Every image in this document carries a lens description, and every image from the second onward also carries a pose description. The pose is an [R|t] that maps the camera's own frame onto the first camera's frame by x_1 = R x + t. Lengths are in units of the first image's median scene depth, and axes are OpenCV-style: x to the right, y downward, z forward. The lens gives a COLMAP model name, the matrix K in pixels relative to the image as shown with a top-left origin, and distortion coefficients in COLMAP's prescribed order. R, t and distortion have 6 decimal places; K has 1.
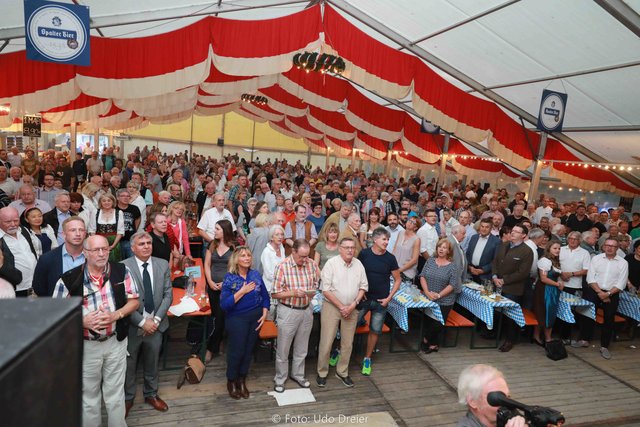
lens RADIAL K [[425.7, 0, 315.9], [0, 425.7, 215.8], [0, 0, 1]] dist [0.033082, 0.000156]
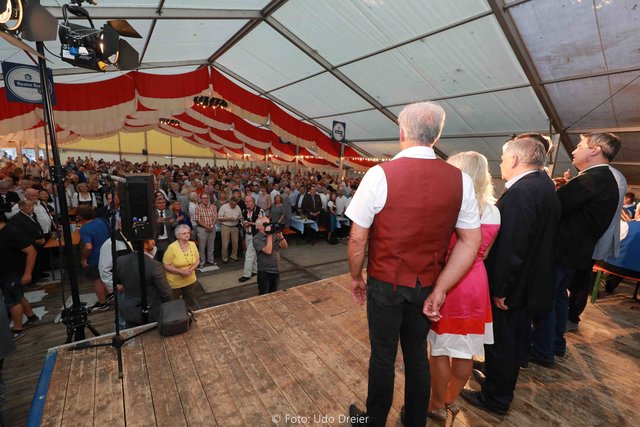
lens RADIAL K [[289.8, 0, 322.5], [0, 289.8, 216.3], [0, 0, 1]] dist [0.014326, -0.000404]
pose [[0.946440, -0.095491, 0.308435, 0.022287], [0.078268, 0.994627, 0.067766, 0.037316], [-0.313249, -0.039996, 0.948828, -0.201742]]
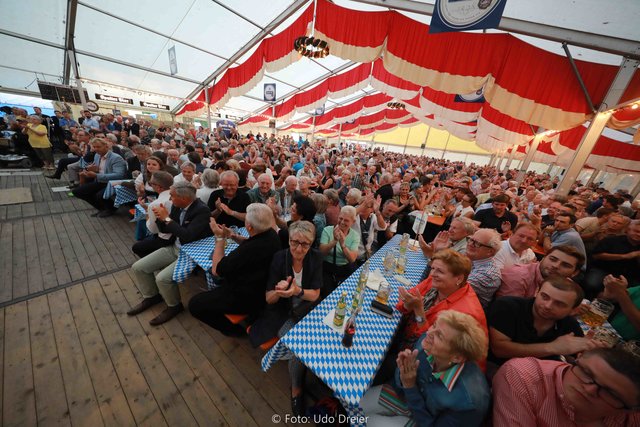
lens RADIAL K [[203.1, 0, 316.4], [0, 203.1, 214.1], [0, 0, 1]] dist [-0.002091, -0.000134]
pose [[0.581254, 0.259715, -0.771163, 0.562301], [-0.185407, 0.965040, 0.185261, 0.036753], [0.792318, 0.035295, 0.609086, 0.518117]]
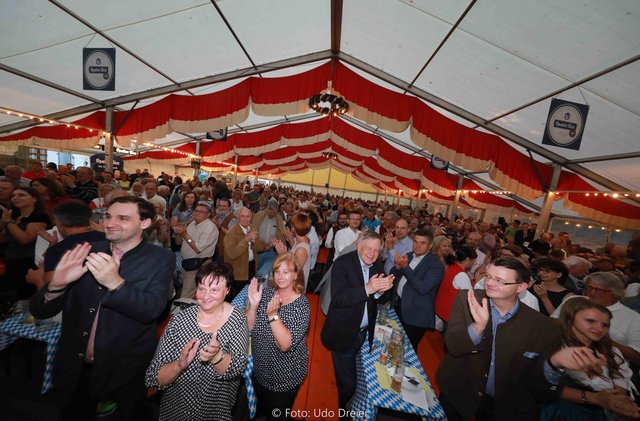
lens RADIAL K [[215.8, 0, 313.3], [0, 215.8, 210.3], [0, 0, 1]] dist [-0.004907, -0.000644]
pose [[0.926139, 0.073070, -0.370036, 0.195014], [-0.106014, 0.991936, -0.069461, 0.010497], [0.361977, 0.103559, 0.926417, 0.339209]]
